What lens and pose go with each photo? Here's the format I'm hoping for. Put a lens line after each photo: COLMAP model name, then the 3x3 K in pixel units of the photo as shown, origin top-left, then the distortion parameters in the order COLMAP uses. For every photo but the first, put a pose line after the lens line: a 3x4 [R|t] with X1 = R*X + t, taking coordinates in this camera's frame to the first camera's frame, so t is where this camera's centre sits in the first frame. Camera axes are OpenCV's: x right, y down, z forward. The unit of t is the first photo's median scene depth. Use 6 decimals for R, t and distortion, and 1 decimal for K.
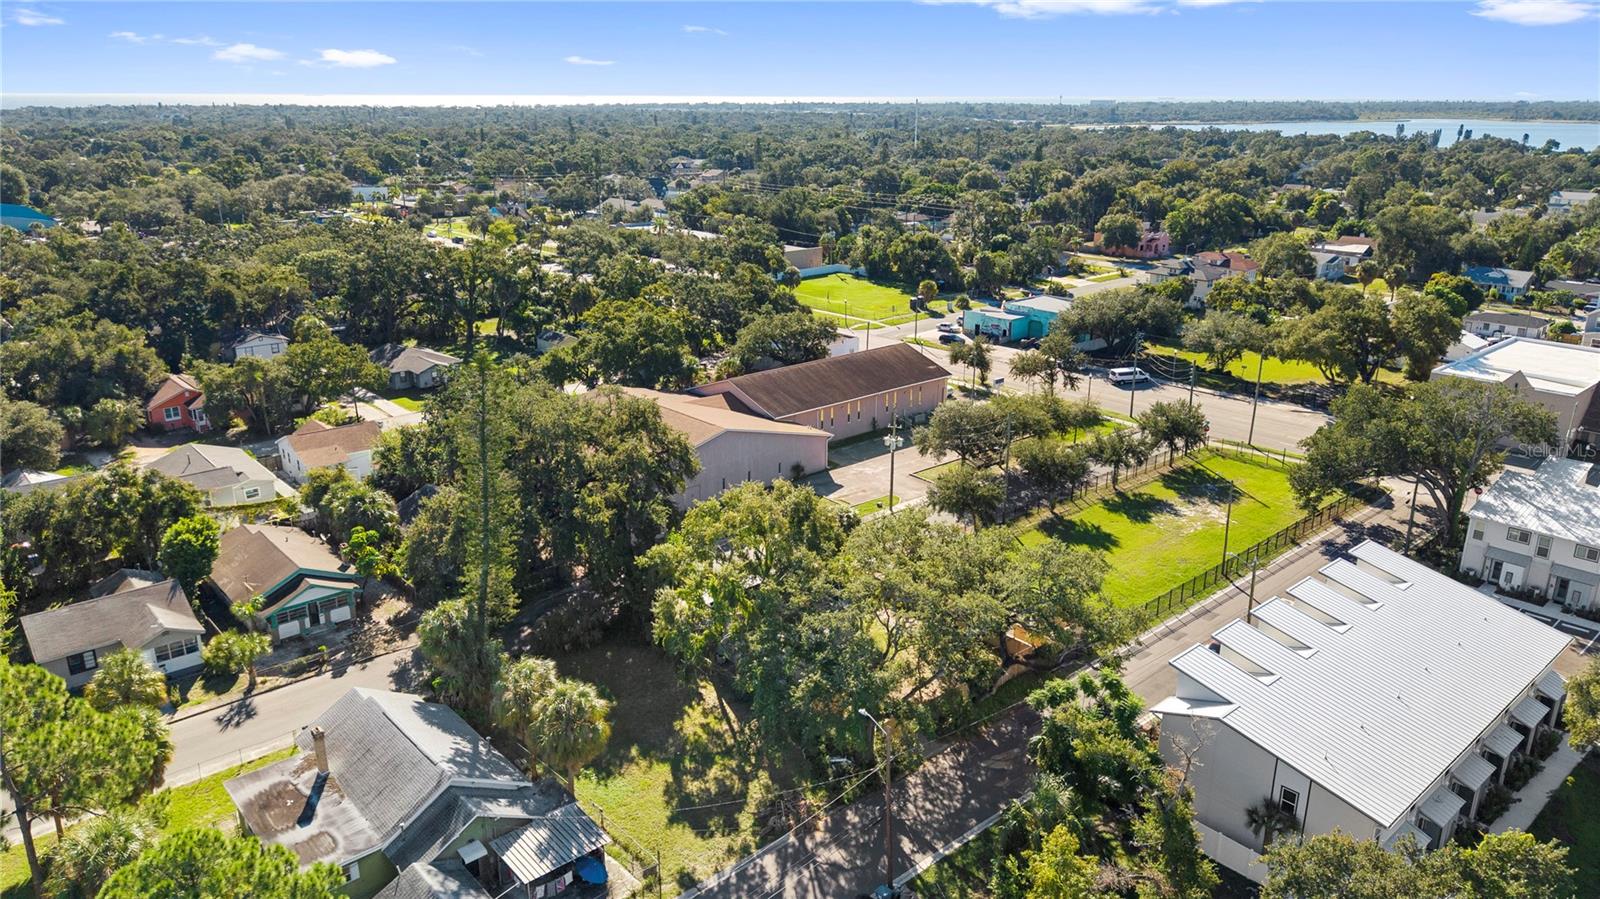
lens RADIAL K [[1083.6, 0, 794.0], [0, 1083.6, 457.6], [0, 0, 1]] dist [0.011103, -0.002236]
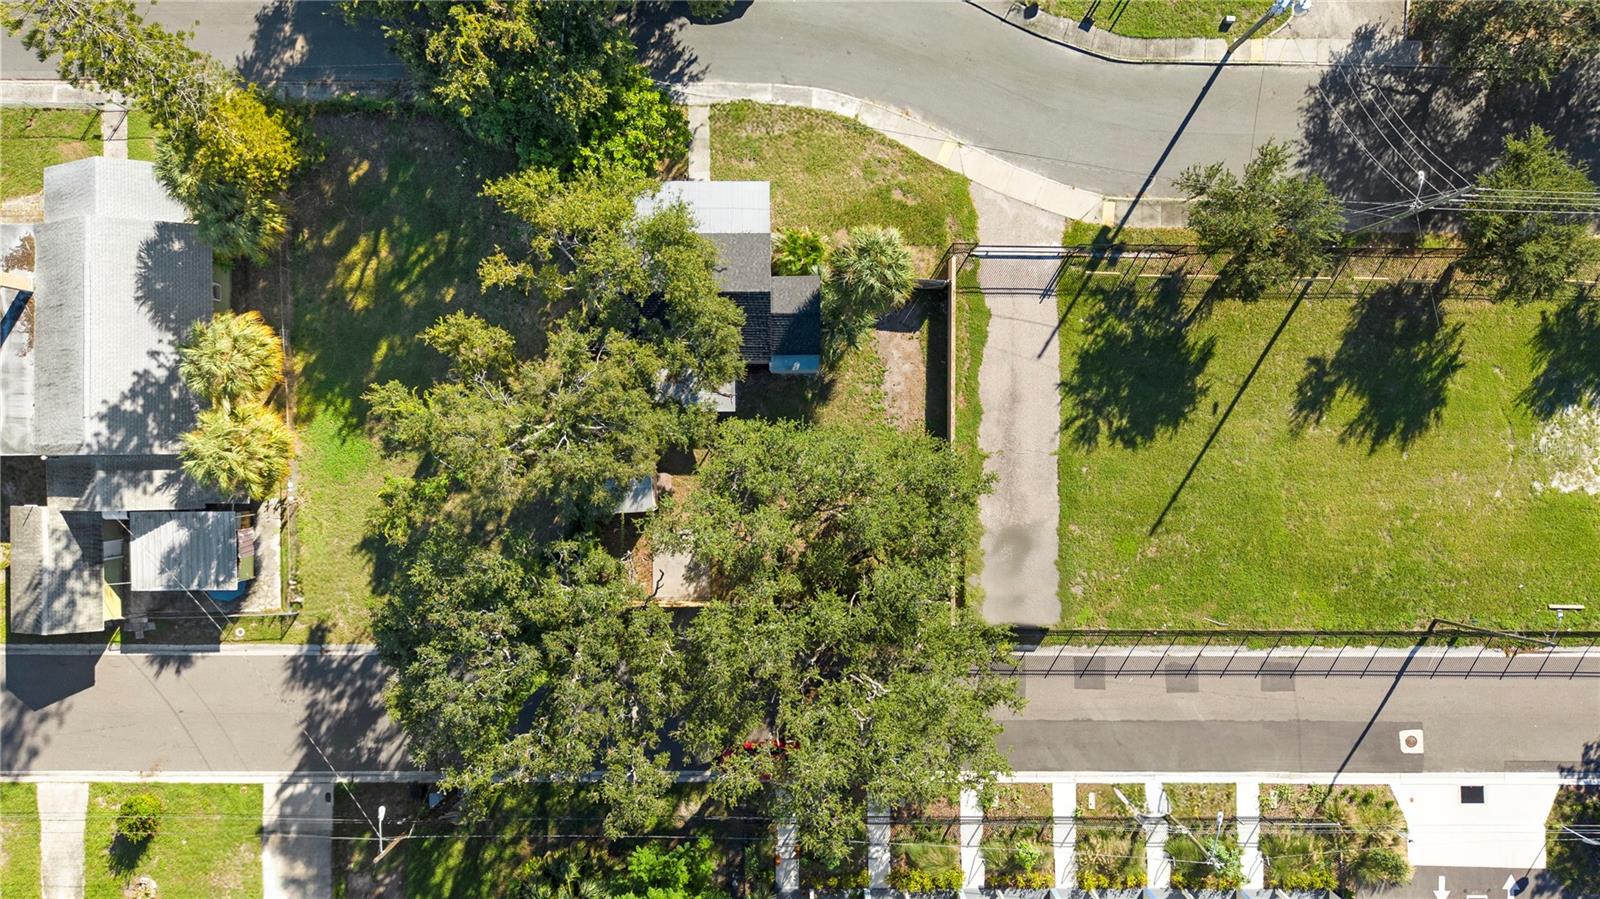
lens RADIAL K [[1060.2, 0, 800.0], [0, 1060.2, 450.9], [0, 0, 1]] dist [0.018780, -0.021753]
pose [[0.751834, 0.659344, 0.003415, 0.063157], [-0.212726, 0.237658, 0.947769, -0.358286], [0.624094, -0.713291, 0.318939, 0.607112]]
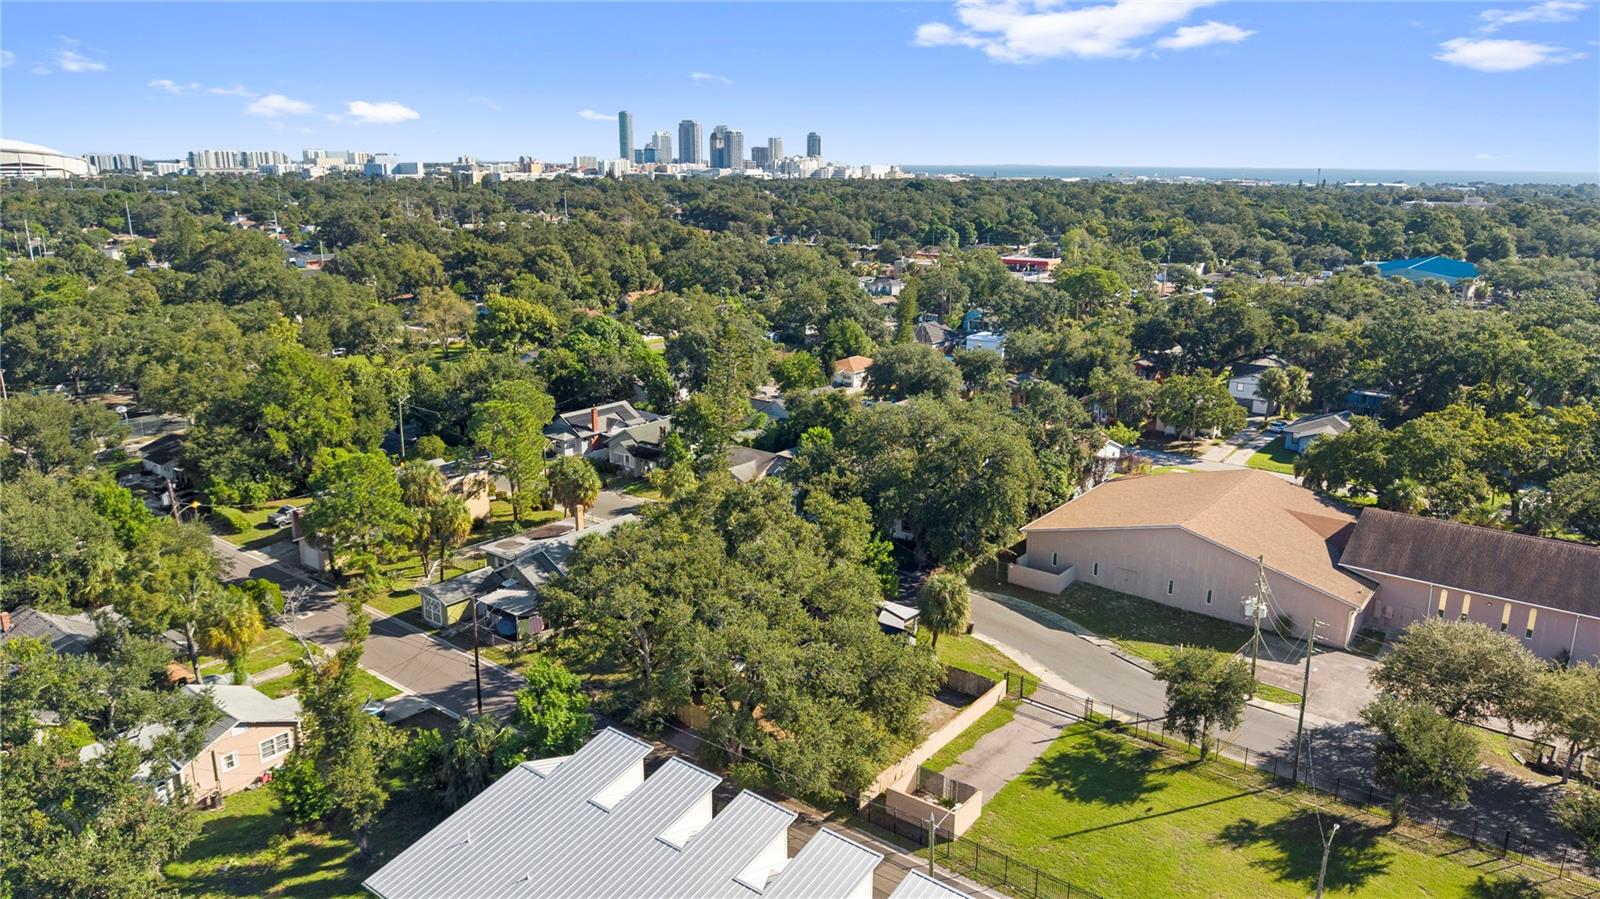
lens RADIAL K [[1060.2, 0, 810.5], [0, 1060.2, 447.8], [0, 0, 1]] dist [0.018780, -0.021753]
pose [[0.190352, 0.251678, -0.948907, 0.709111], [-0.319673, 0.929790, 0.182481, -0.152985], [0.928211, 0.268605, 0.257442, 0.518321]]
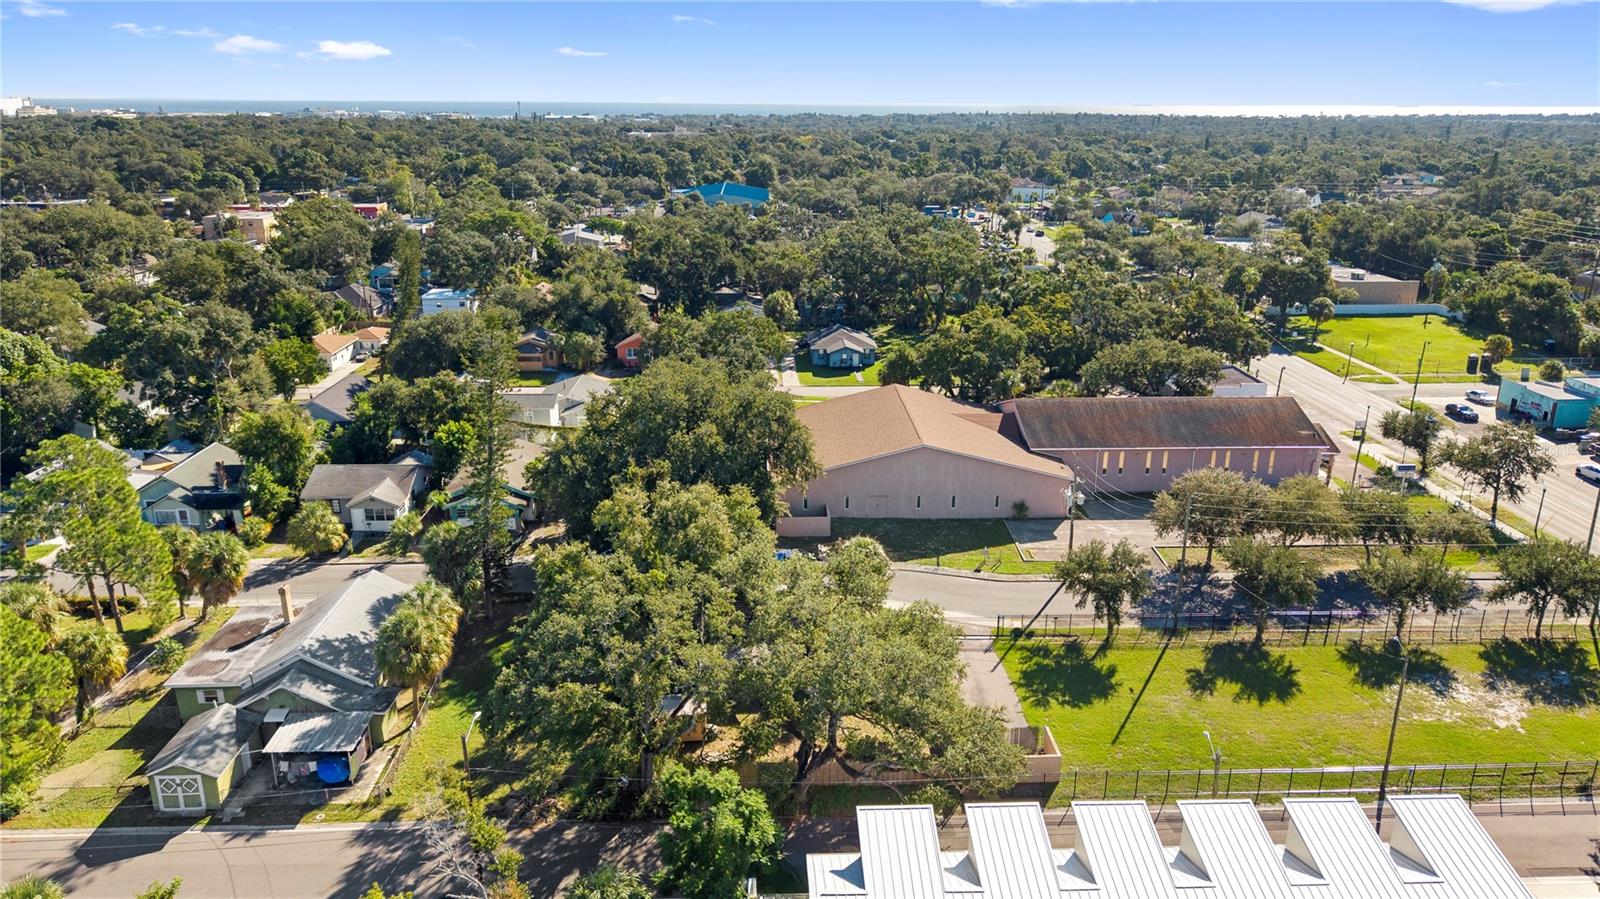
lens RADIAL K [[1060.2, 0, 793.3], [0, 1060.2, 450.9], [0, 0, 1]] dist [0.018780, -0.021753]
pose [[0.772374, 0.197503, -0.603681, 0.427751], [-0.202718, 0.977373, 0.060395, -0.056609], [0.601949, 0.075729, 0.794935, 0.213808]]
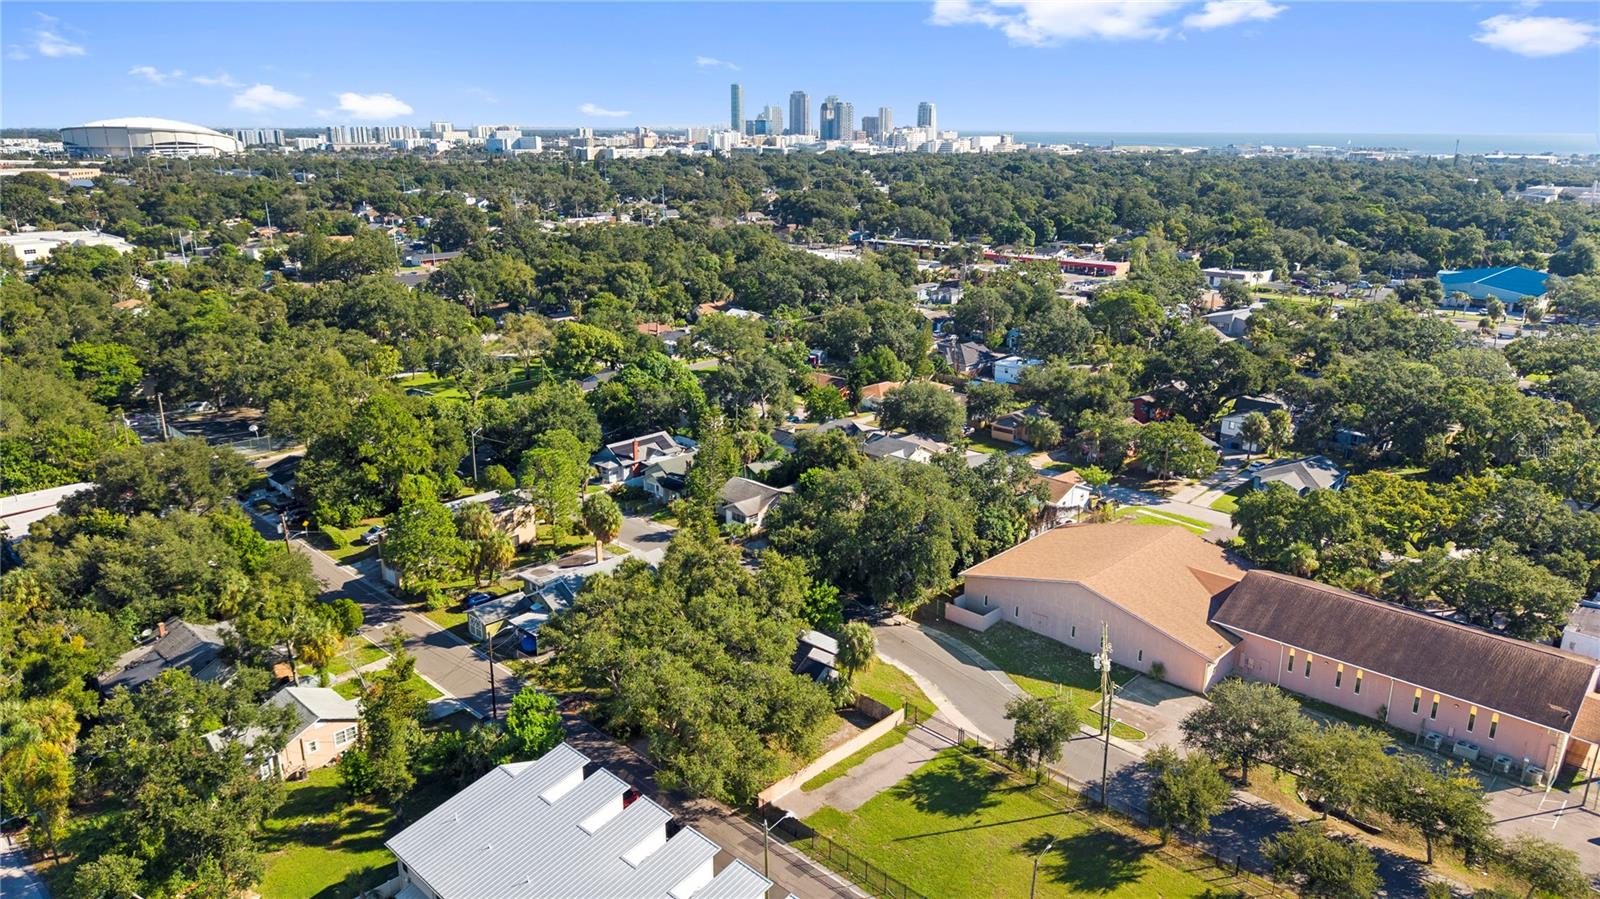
lens RADIAL K [[1060.2, 0, 813.1], [0, 1060.2, 444.5], [0, 0, 1]] dist [0.018780, -0.021753]
pose [[0.089906, 0.281105, -0.955456, 0.896292], [-0.321927, 0.916045, 0.239217, -0.325435], [0.942486, 0.286080, 0.172853, 0.577170]]
